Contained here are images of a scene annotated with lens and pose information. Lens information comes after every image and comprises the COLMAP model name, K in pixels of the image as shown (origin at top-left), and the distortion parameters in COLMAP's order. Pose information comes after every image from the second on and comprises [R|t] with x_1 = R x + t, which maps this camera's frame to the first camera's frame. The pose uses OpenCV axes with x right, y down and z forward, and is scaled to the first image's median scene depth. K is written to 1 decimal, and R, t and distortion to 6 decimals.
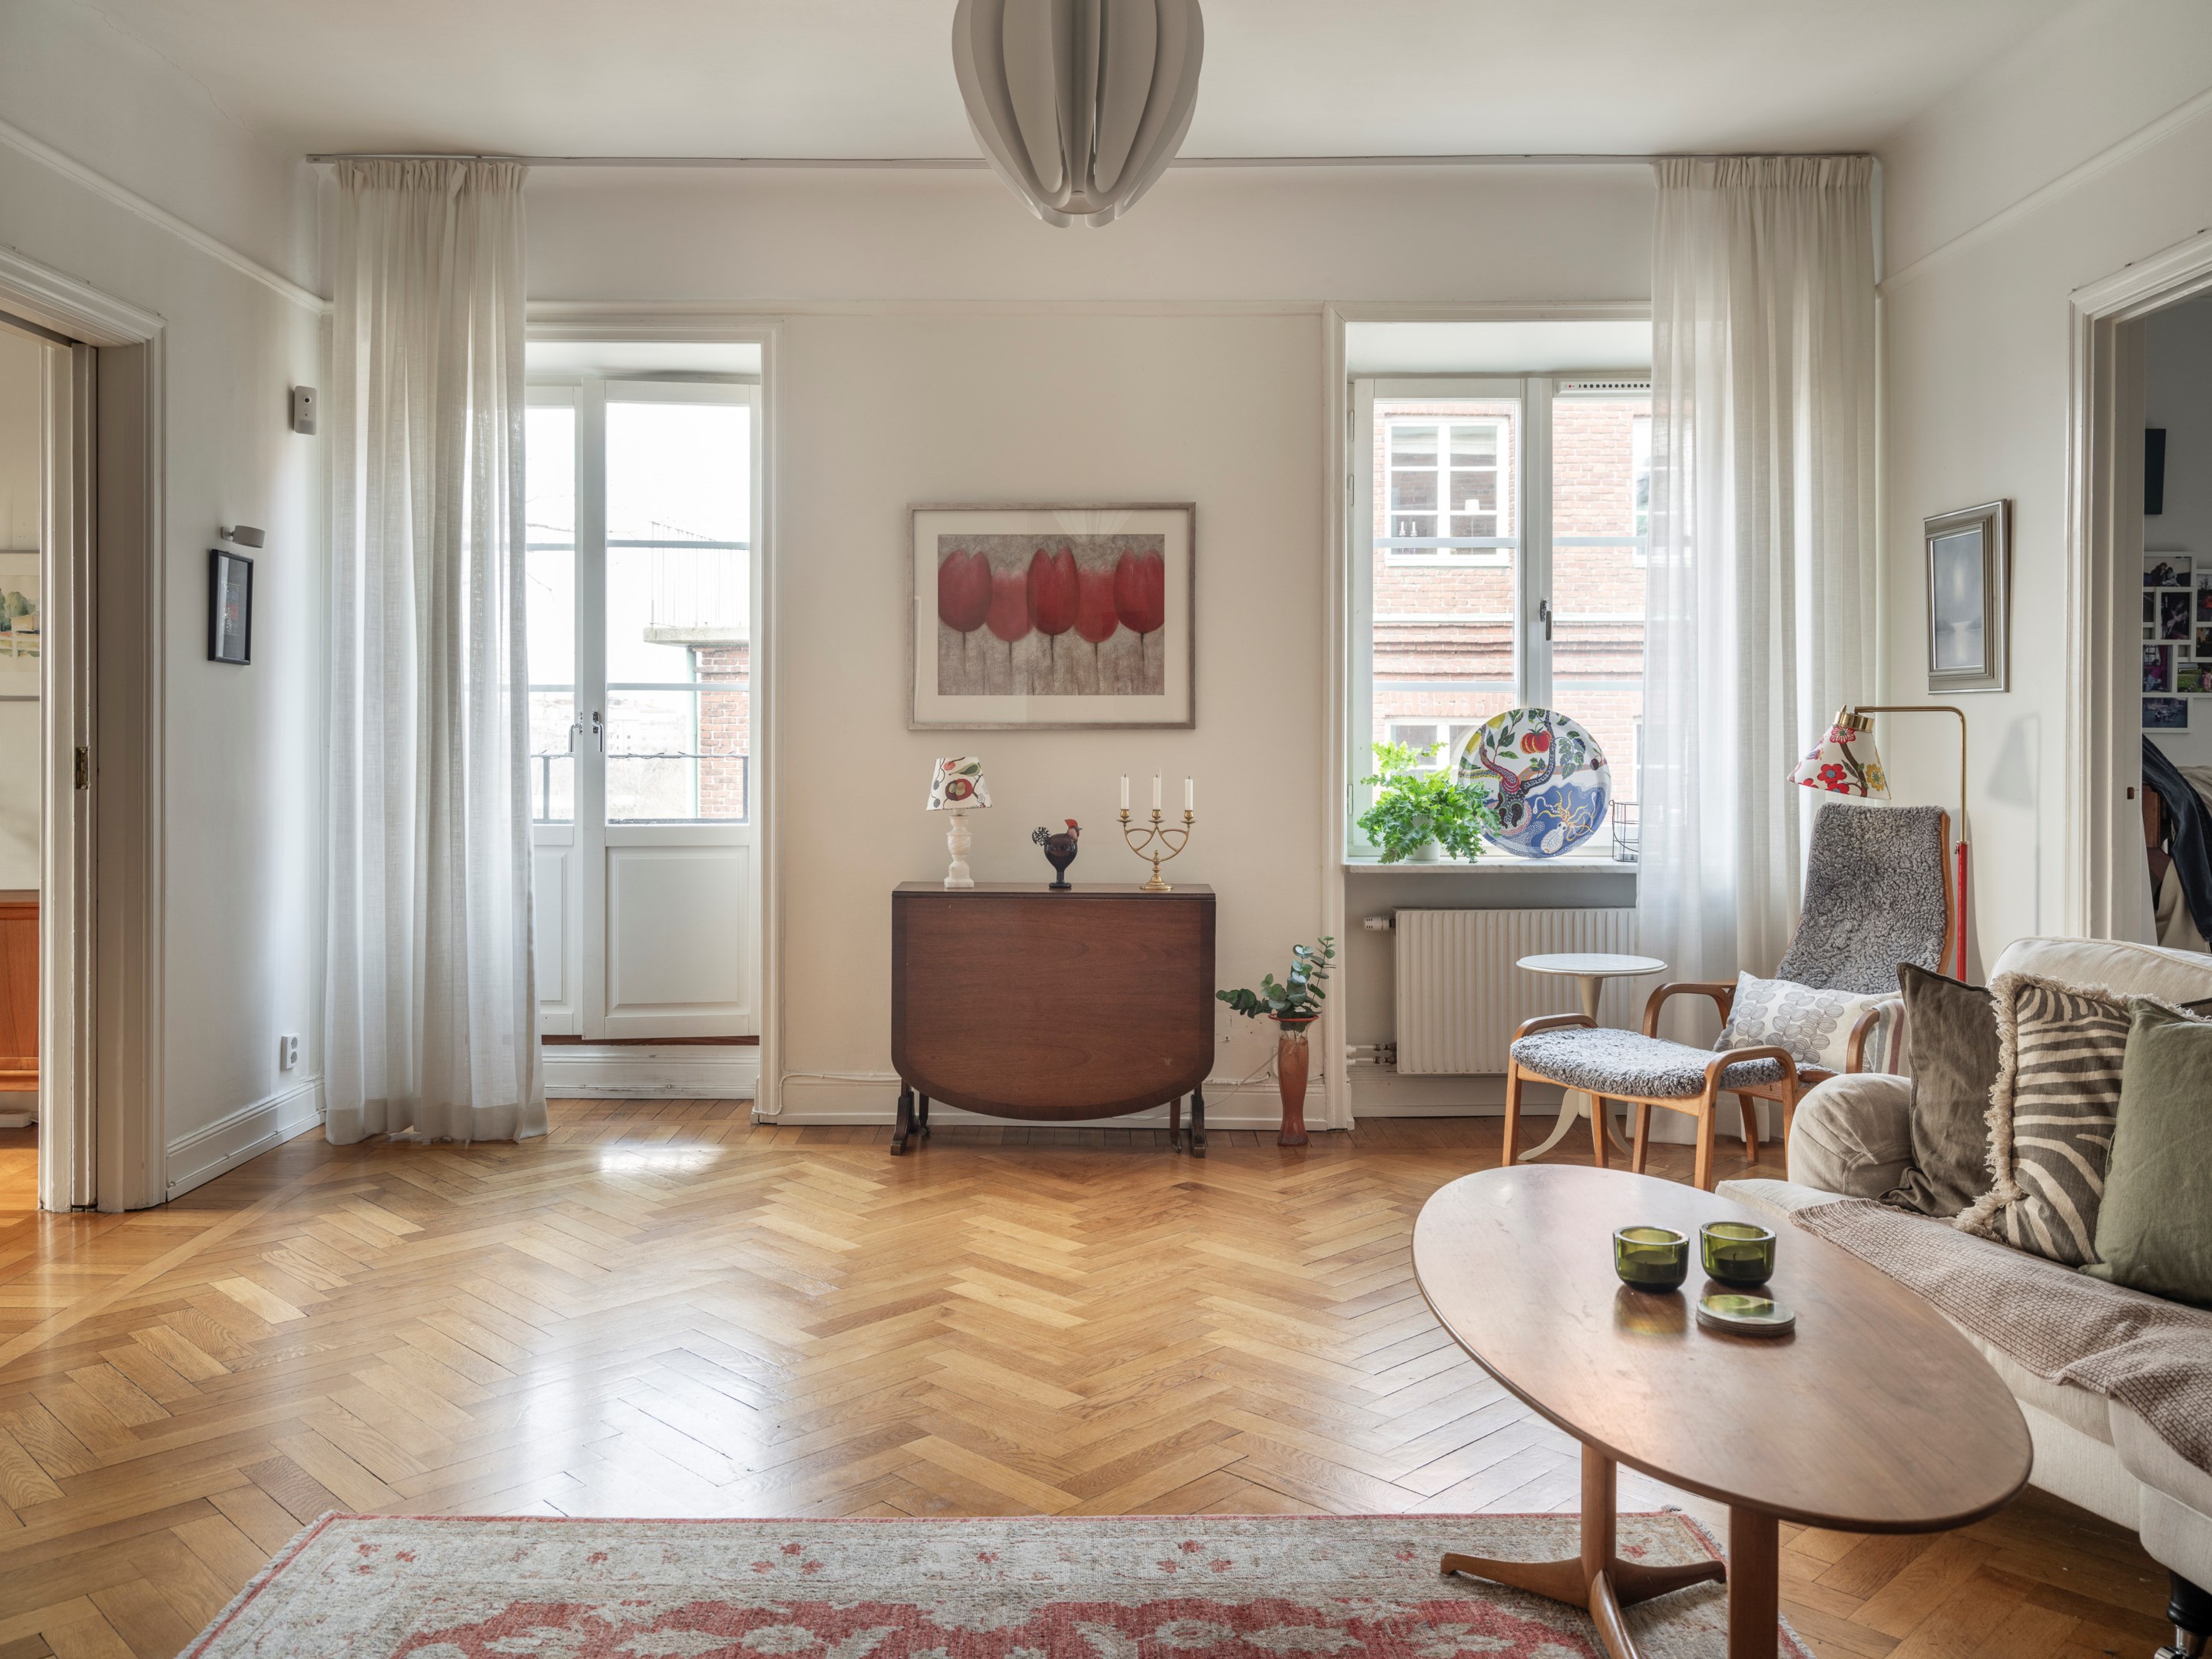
lens RADIAL K [[1780.5, 0, 1074.8], [0, 1780.5, 767.8], [0, 0, 1]] dist [0.005869, -0.002714]
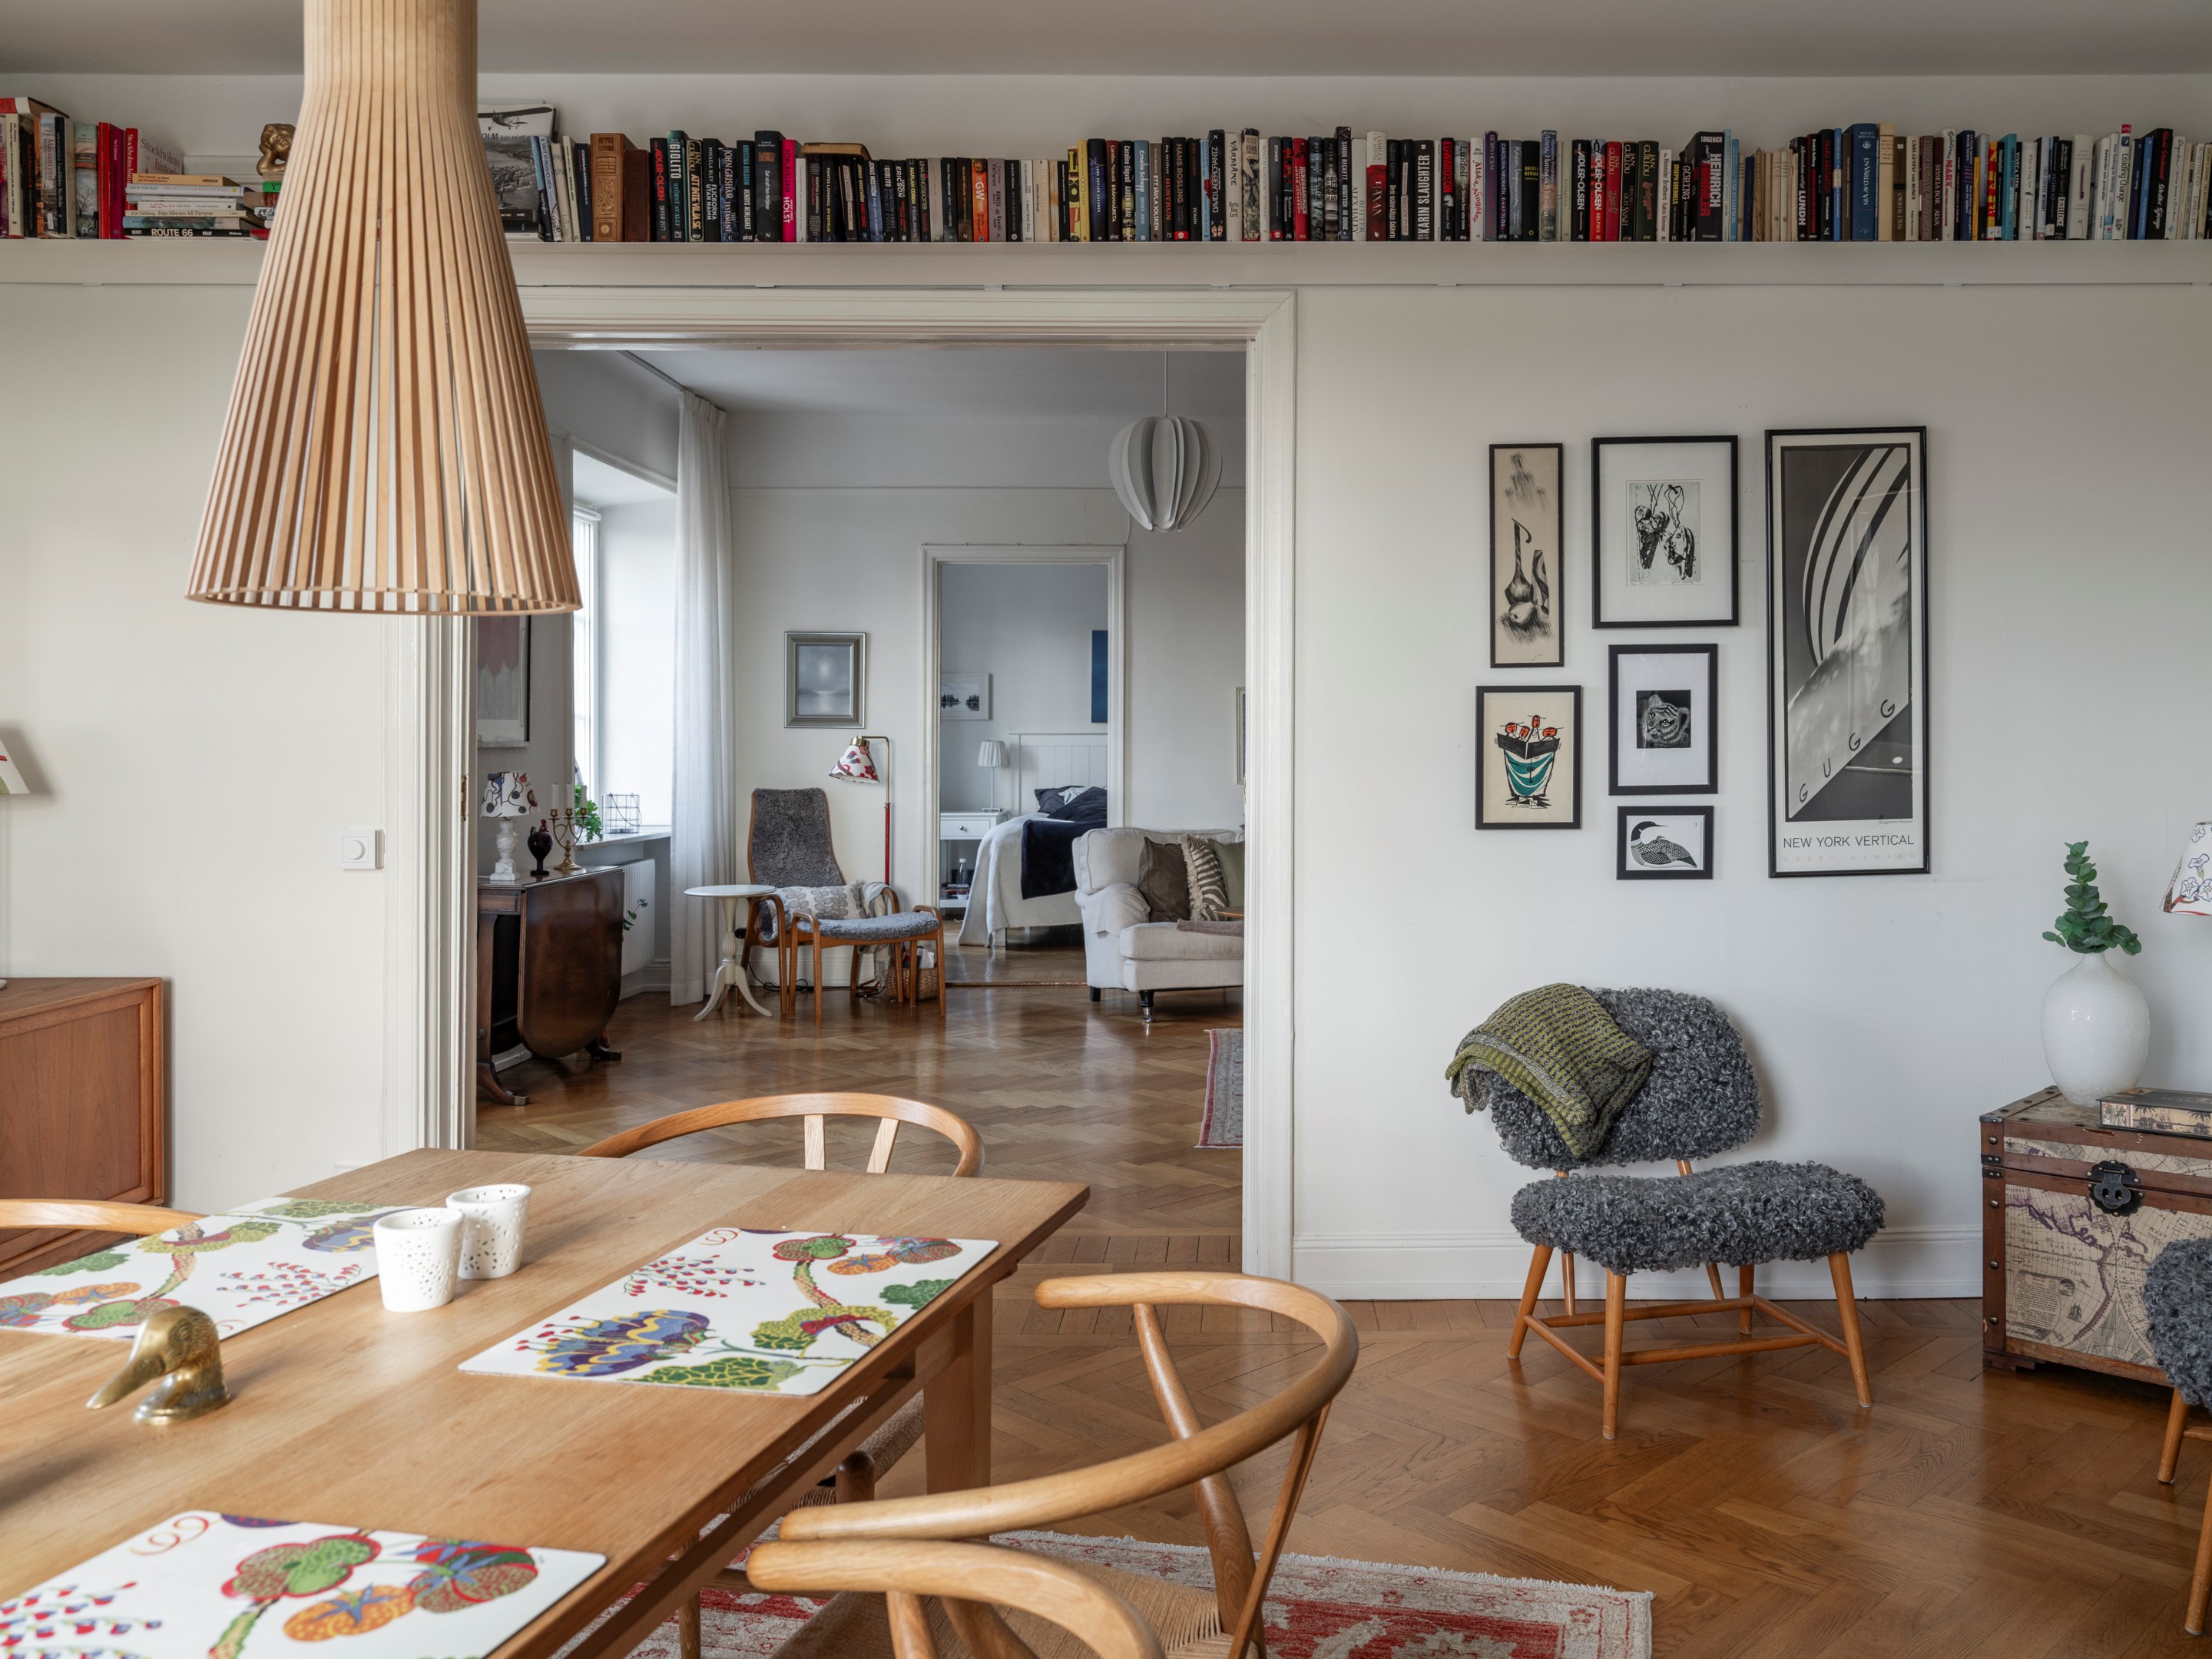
lens RADIAL K [[1770.9, 0, 1329.0], [0, 1770.9, 692.2], [0, 0, 1]] dist [-0.003217, -0.000826]
pose [[-0.052238, 0.027190, 0.998264, -1.282788], [0.015979, 0.999524, -0.026388, -0.019162], [-0.998507, 0.014573, -0.052647, 0.499946]]
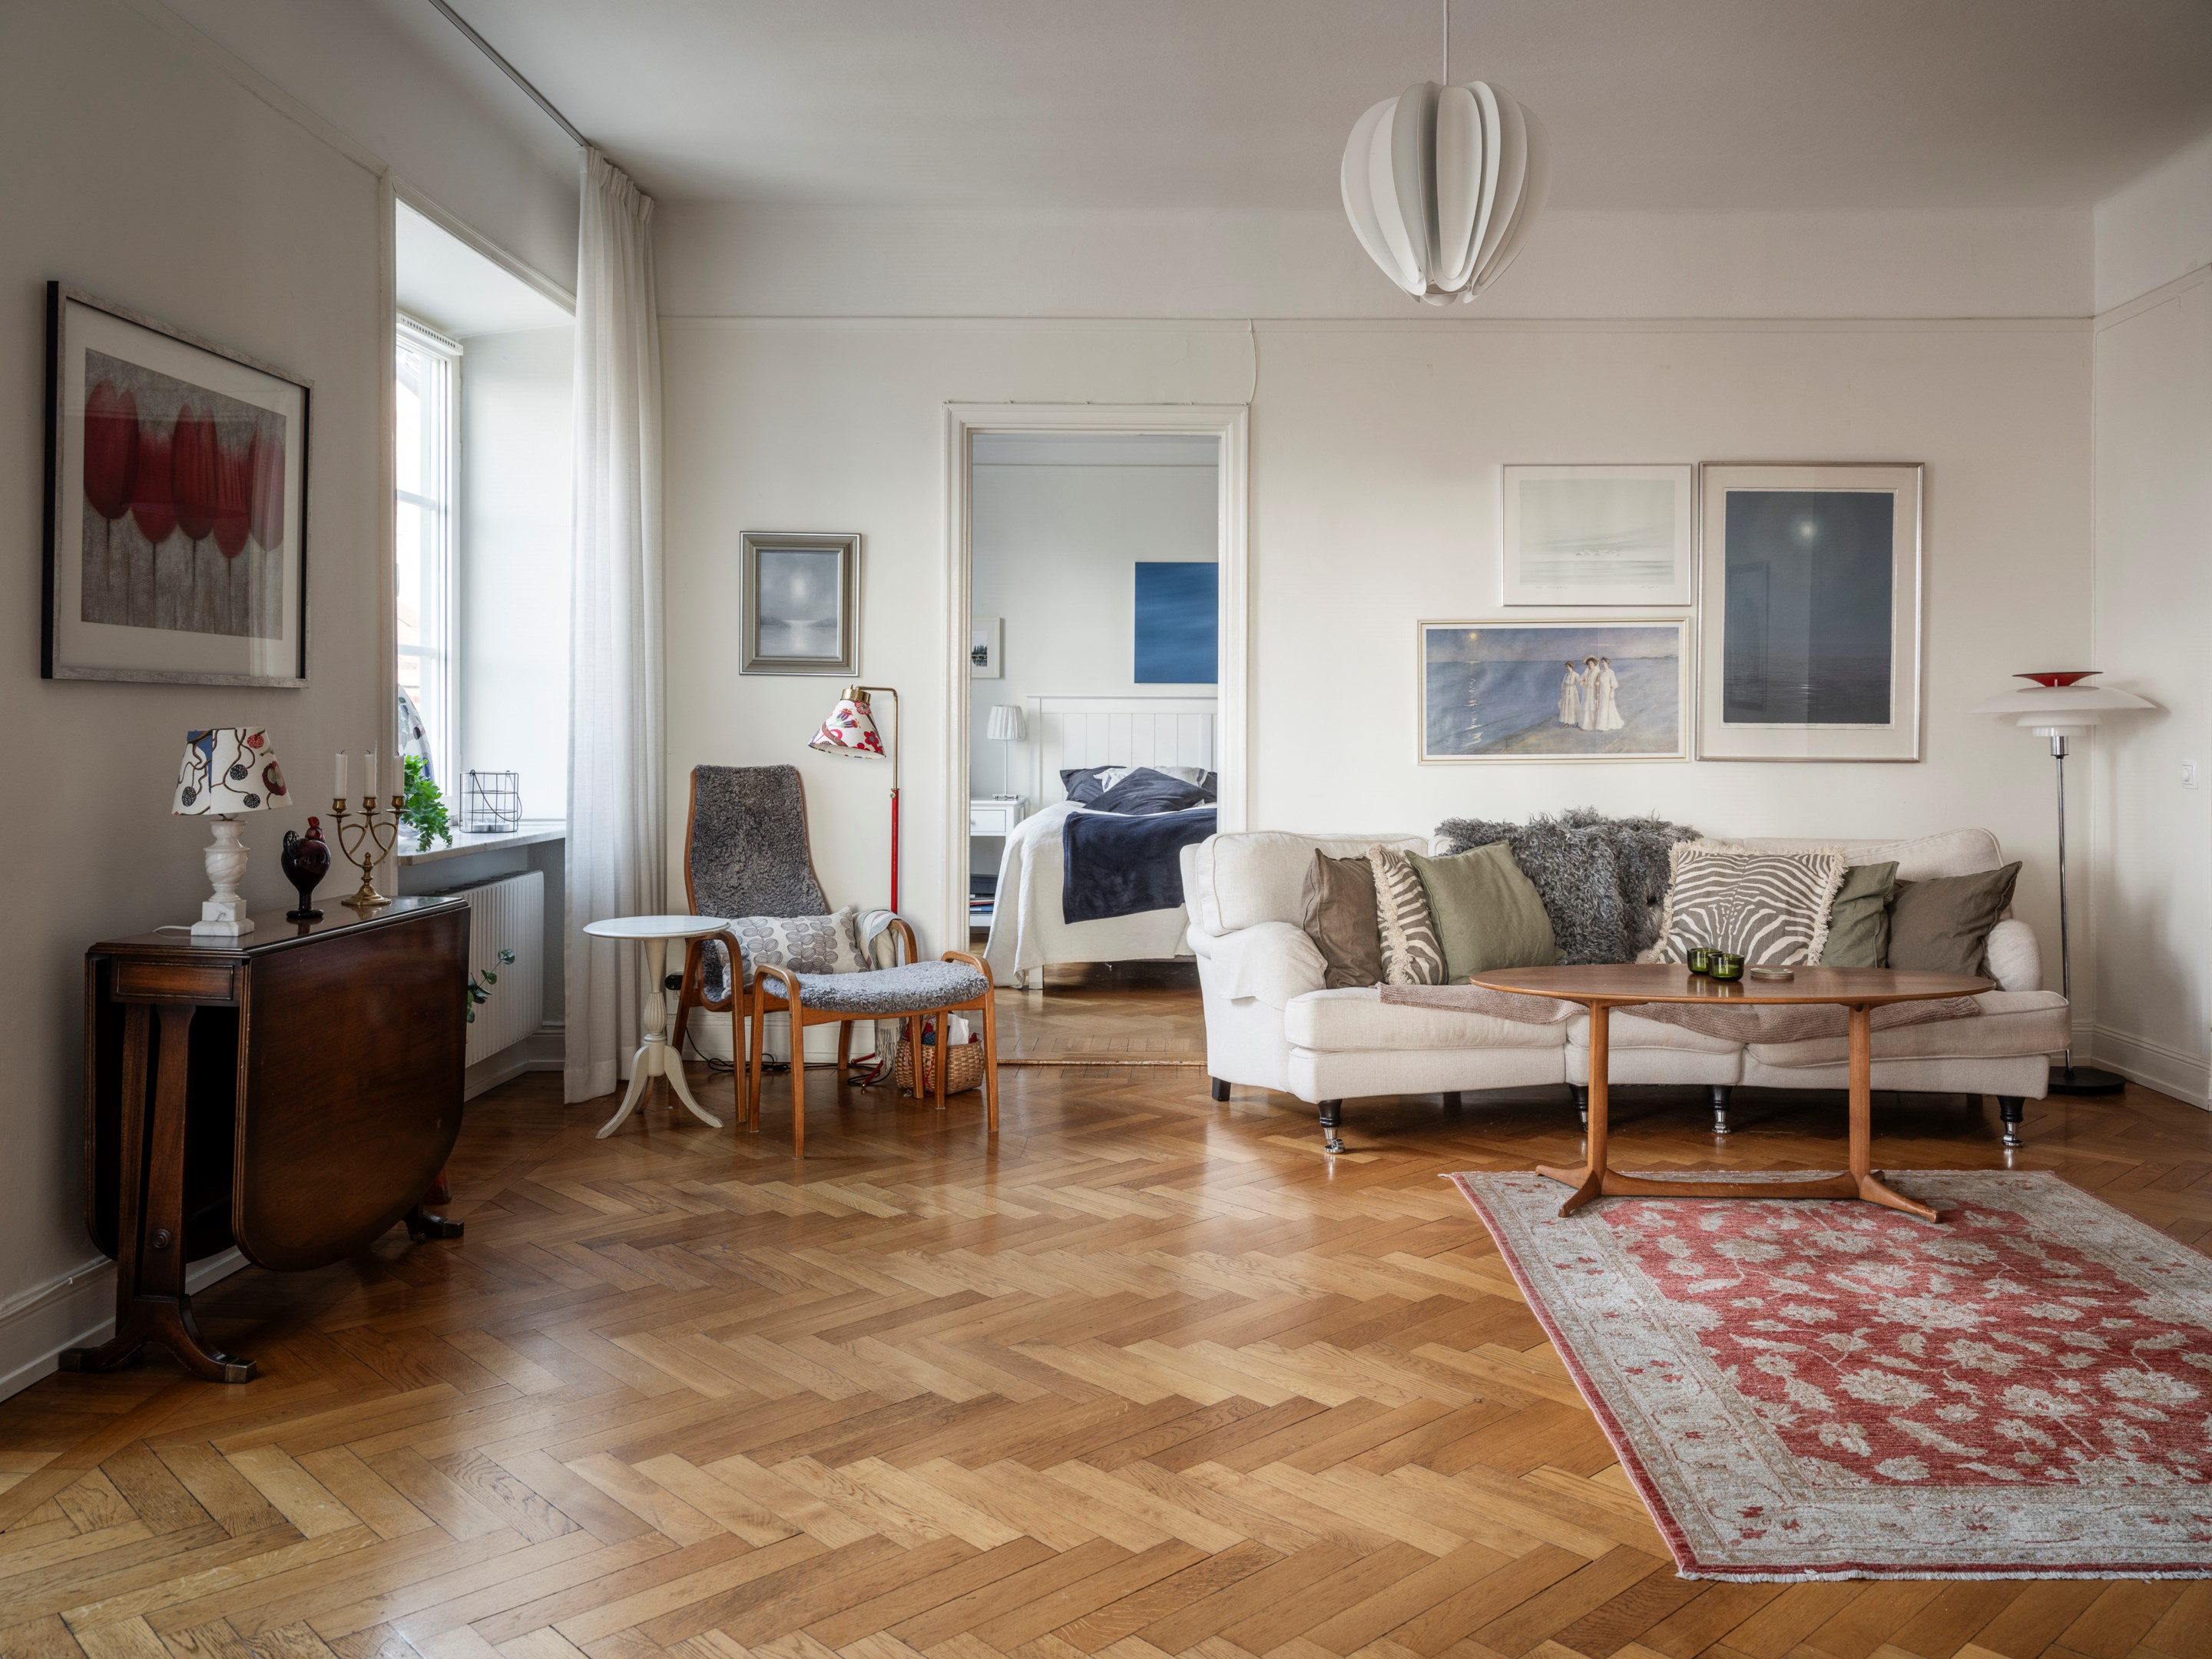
lens RADIAL K [[1733.6, 0, 1206.7], [0, 1733.6, 717.6], [0, 0, 1]] dist [0.003496, -0.002027]
pose [[-0.026986, 0.003935, 0.999628, -0.675197], [0.007357, 0.999966, -0.003738, -0.004416], [-0.999609, 0.007253, -0.027014, 0.664254]]
